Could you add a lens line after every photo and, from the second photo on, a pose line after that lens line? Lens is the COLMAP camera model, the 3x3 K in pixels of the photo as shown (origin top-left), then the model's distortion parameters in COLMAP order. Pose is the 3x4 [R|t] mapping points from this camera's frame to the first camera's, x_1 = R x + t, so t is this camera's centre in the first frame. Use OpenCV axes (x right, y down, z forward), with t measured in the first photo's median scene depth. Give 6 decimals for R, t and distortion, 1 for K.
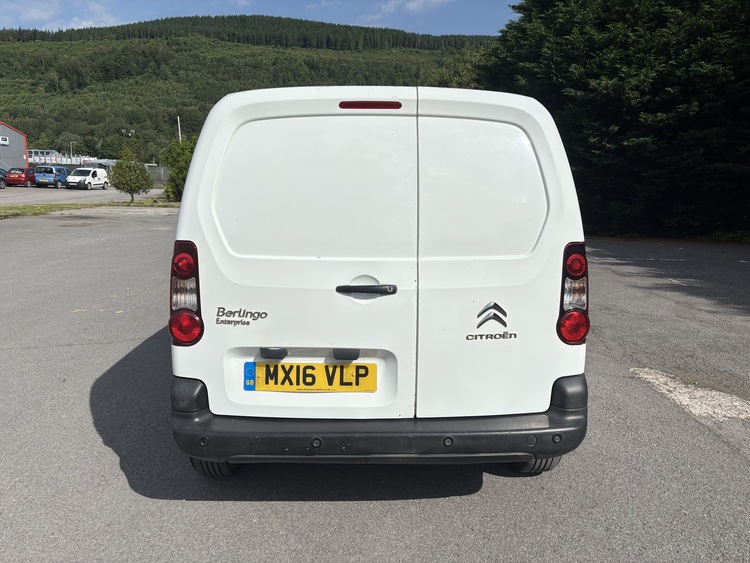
lens RADIAL K [[568.8, 0, 375.0], [0, 568.8, 281.5], [0, 0, 1]] dist [0.055800, -0.067834]
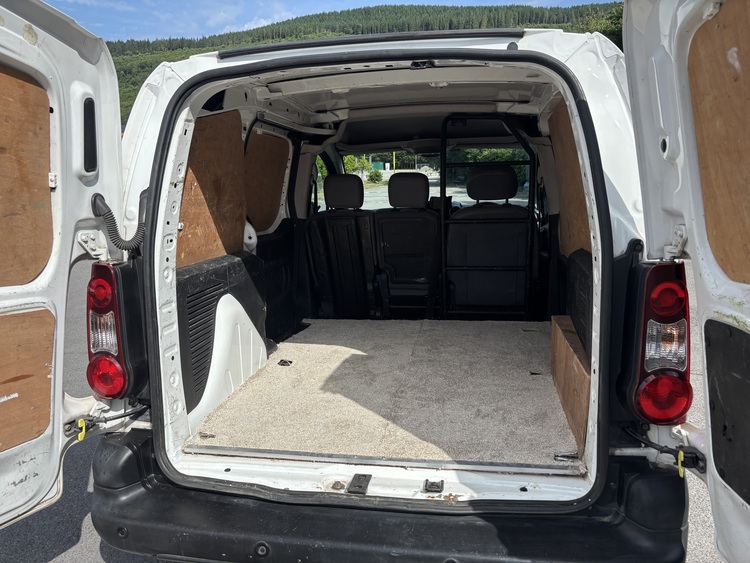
lens RADIAL K [[568.8, 0, 375.0], [0, 568.8, 281.5], [0, 0, 1]] dist [0.055800, -0.067834]
pose [[0.977450, 0.003969, -0.211130, 0.174875], [0.000611, 0.999766, 0.021623, -0.061020], [0.211166, -0.021264, 0.977219, 0.332799]]
